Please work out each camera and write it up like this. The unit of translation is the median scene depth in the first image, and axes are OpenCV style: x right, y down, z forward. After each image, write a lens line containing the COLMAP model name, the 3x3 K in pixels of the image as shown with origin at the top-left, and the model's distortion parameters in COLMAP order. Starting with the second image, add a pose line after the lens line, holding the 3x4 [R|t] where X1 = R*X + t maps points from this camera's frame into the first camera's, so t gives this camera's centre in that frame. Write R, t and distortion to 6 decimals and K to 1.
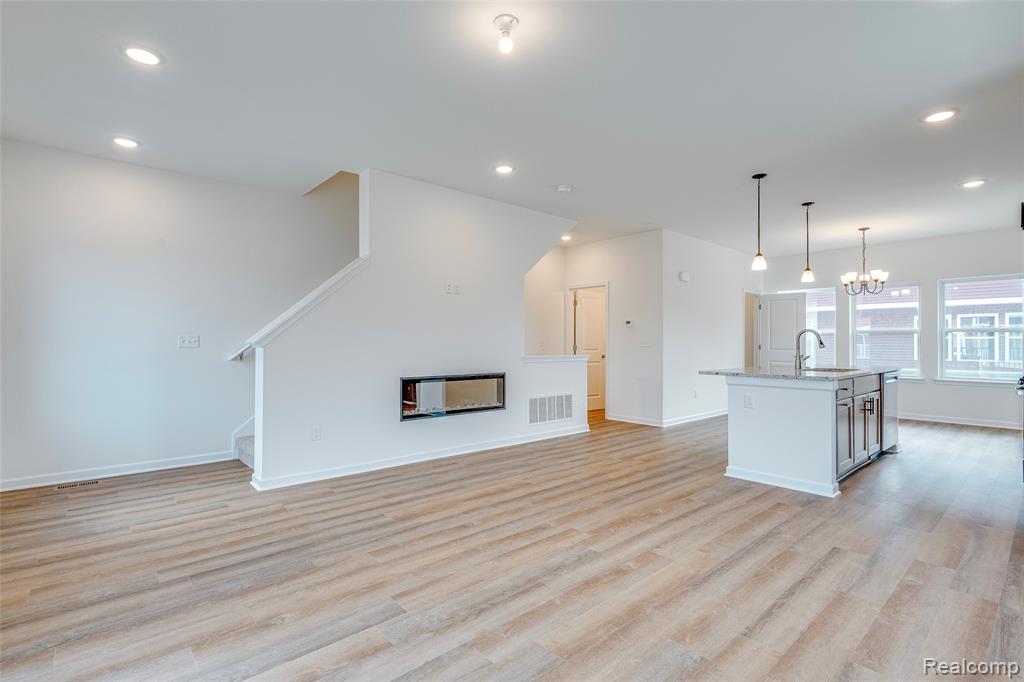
lens RADIAL K [[490.0, 0, 511.9], [0, 490.0, 341.4], [0, 0, 1]] dist [-0.000465, 0.001715]
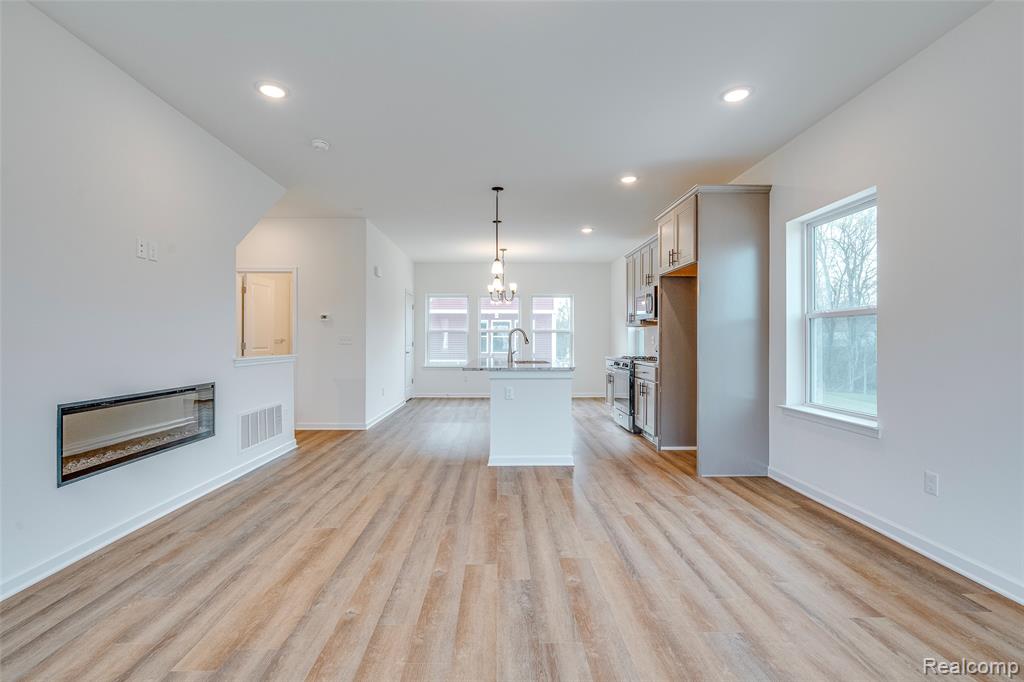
lens RADIAL K [[471.8, 0, 511.6], [0, 471.8, 339.4], [0, 0, 1]] dist [-0.007472, 0.001508]
pose [[0.648076, 0.000878, 0.761575, -0.342980], [-0.001623, 0.999999, 0.000228, 0.002346], [-0.761574, -0.001384, 0.648076, 0.344279]]
